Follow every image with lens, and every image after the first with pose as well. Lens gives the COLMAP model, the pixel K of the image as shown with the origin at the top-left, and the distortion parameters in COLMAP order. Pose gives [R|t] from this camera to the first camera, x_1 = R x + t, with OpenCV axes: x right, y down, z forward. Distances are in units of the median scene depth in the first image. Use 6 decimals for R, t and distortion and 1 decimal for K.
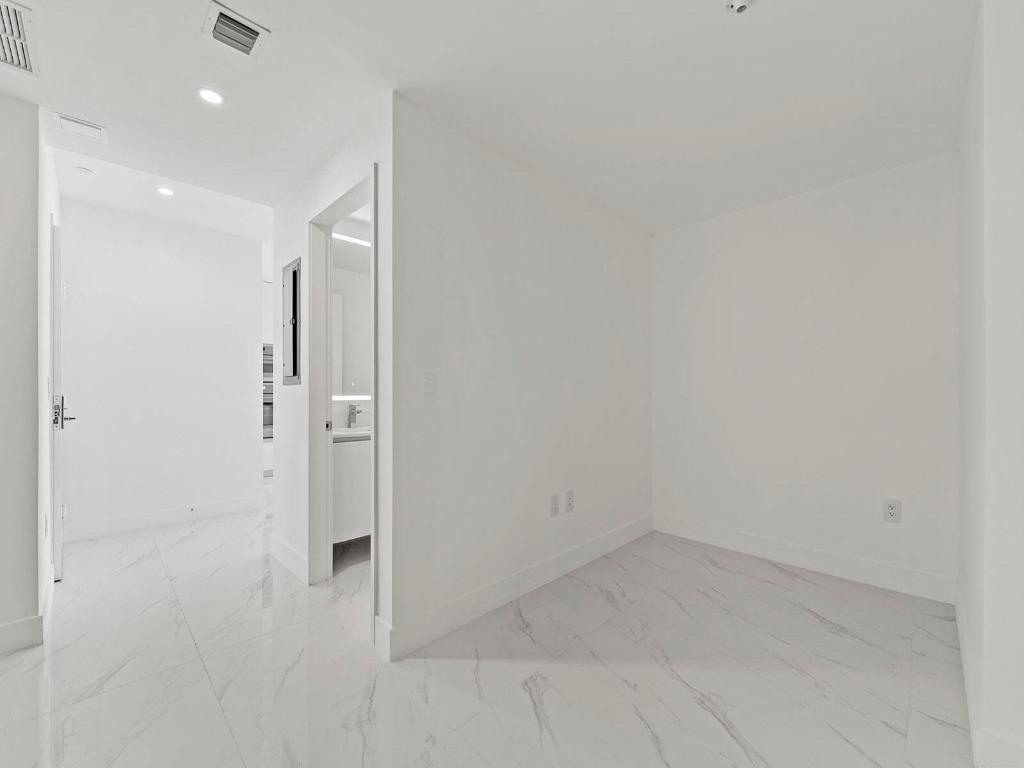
lens RADIAL K [[416.3, 0, 512.6], [0, 416.3, 389.7], [0, 0, 1]] dist [0.004873, 0.000541]
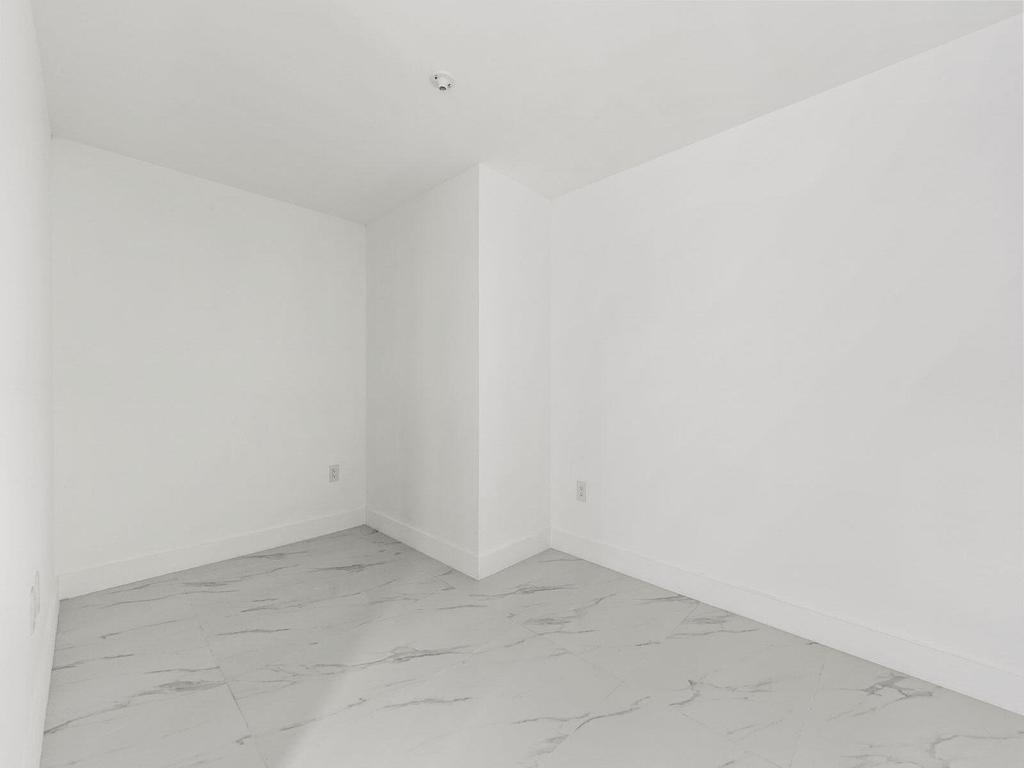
lens RADIAL K [[416.3, 0, 512.7], [0, 416.3, 384.2], [0, 0, 1]] dist [0.004873, 0.000541]
pose [[-0.009110, 0.000474, 0.999958, -0.420991], [-0.010382, 0.999946, -0.000568, 0.002951], [-0.999905, -0.010386, -0.009105, 0.446609]]
